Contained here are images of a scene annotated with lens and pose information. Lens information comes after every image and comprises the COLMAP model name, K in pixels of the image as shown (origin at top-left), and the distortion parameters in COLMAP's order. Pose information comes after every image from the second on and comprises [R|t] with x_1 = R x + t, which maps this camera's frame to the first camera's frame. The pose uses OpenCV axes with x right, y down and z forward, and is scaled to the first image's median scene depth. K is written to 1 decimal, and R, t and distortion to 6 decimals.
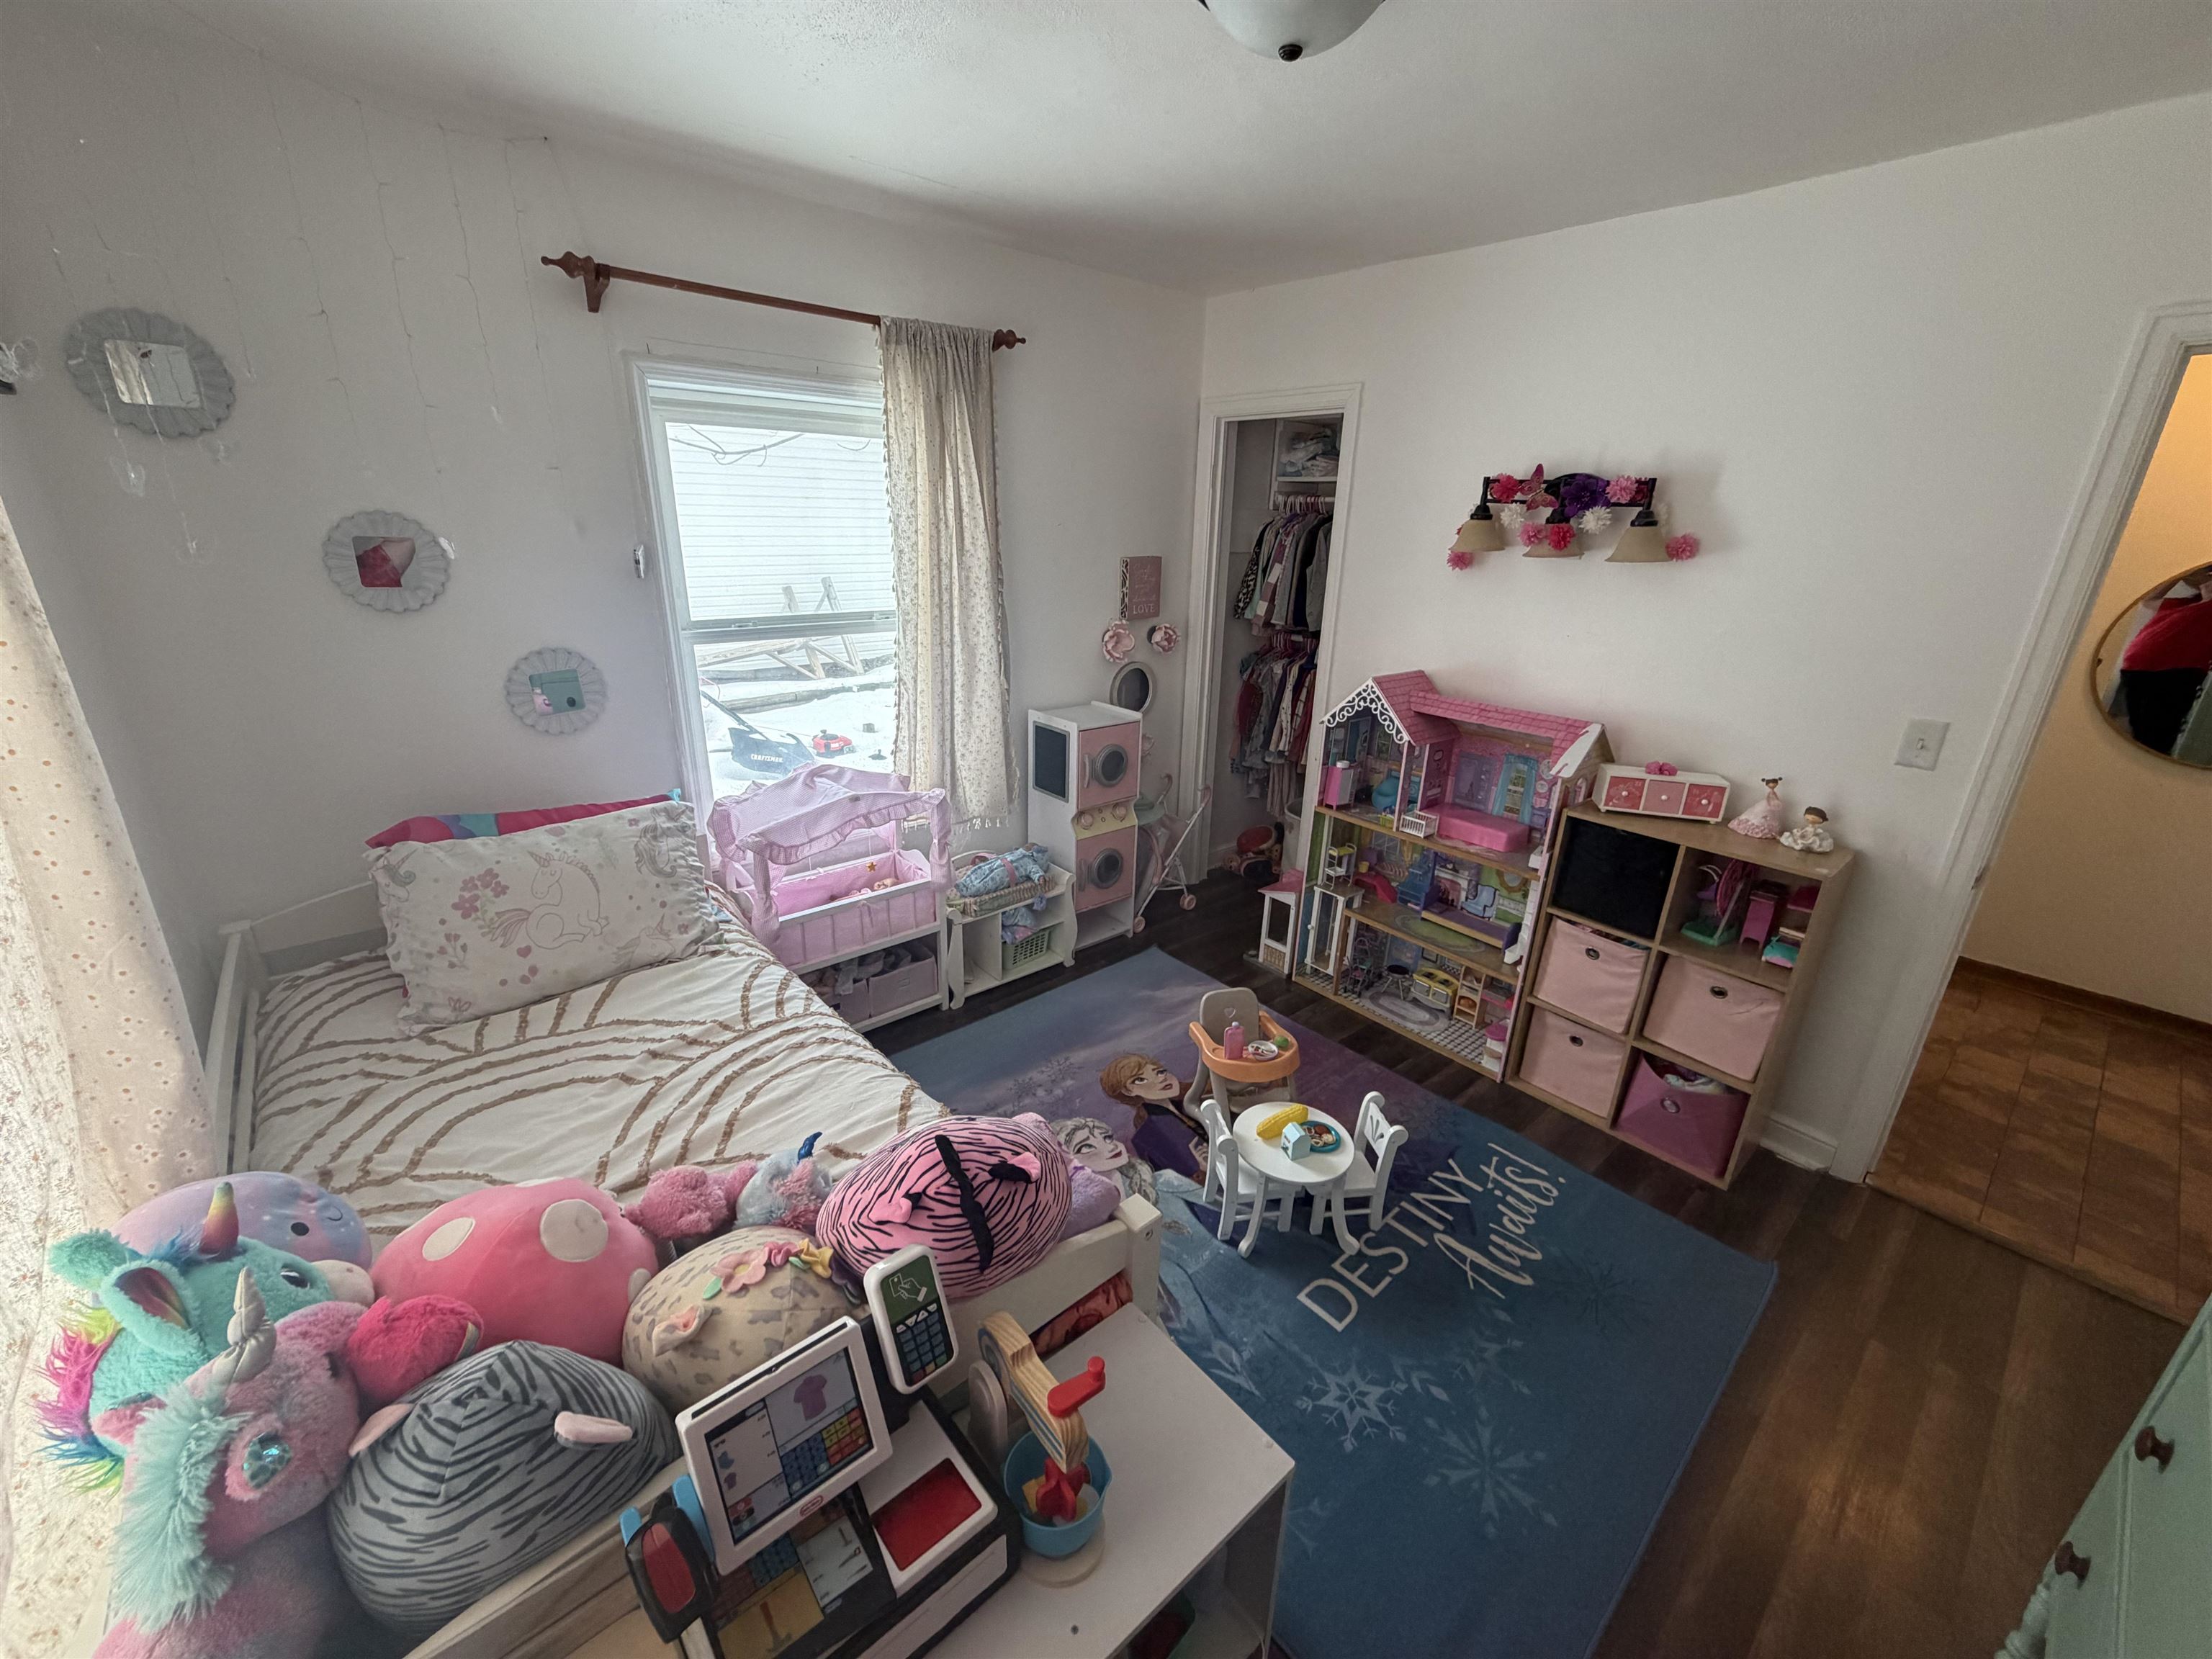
lens RADIAL K [[882.3, 0, 1100.2], [0, 882.3, 824.0], [0, 0, 1]] dist [0.001729, 0.000420]
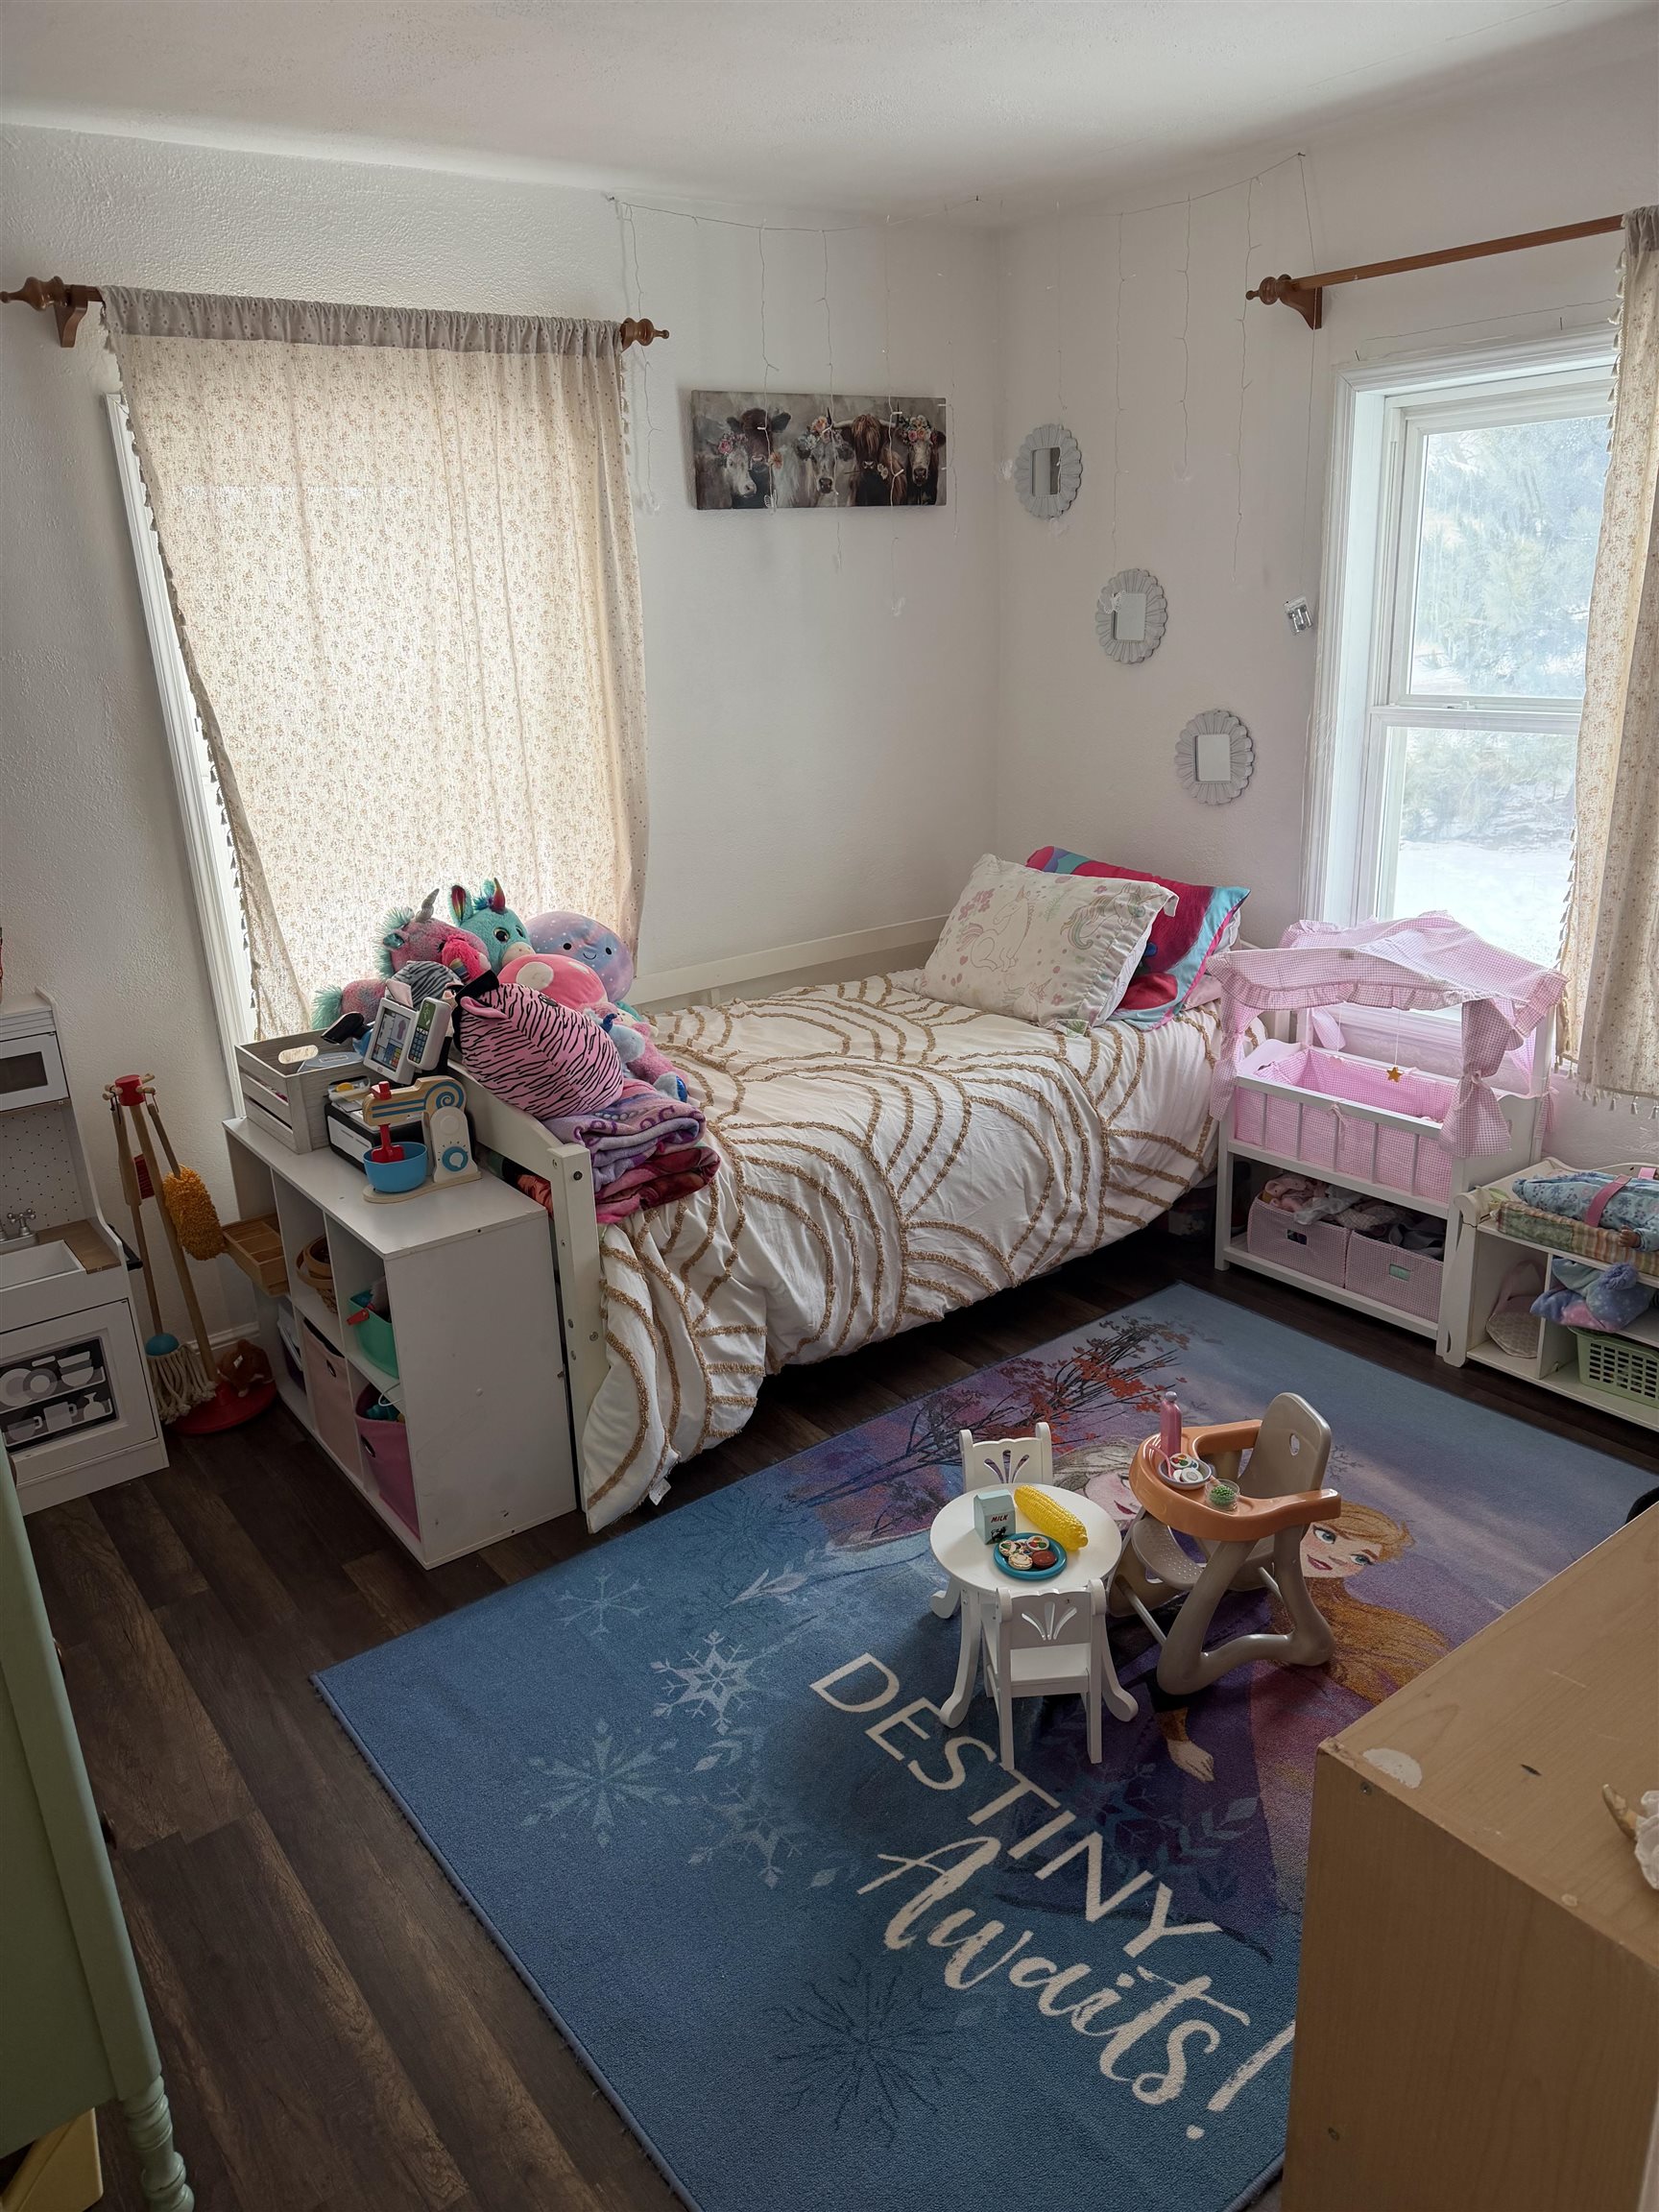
lens RADIAL K [[1521.6, 0, 827.4], [0, 1521.6, 1111.0], [0, 0, 1]] dist [0.007945, -0.008647]
pose [[-0.063634, 0.301341, -0.951391, 1.116652], [-0.292244, 0.905904, 0.306481, -0.197847], [0.954224, 0.297541, 0.030419, 0.715357]]
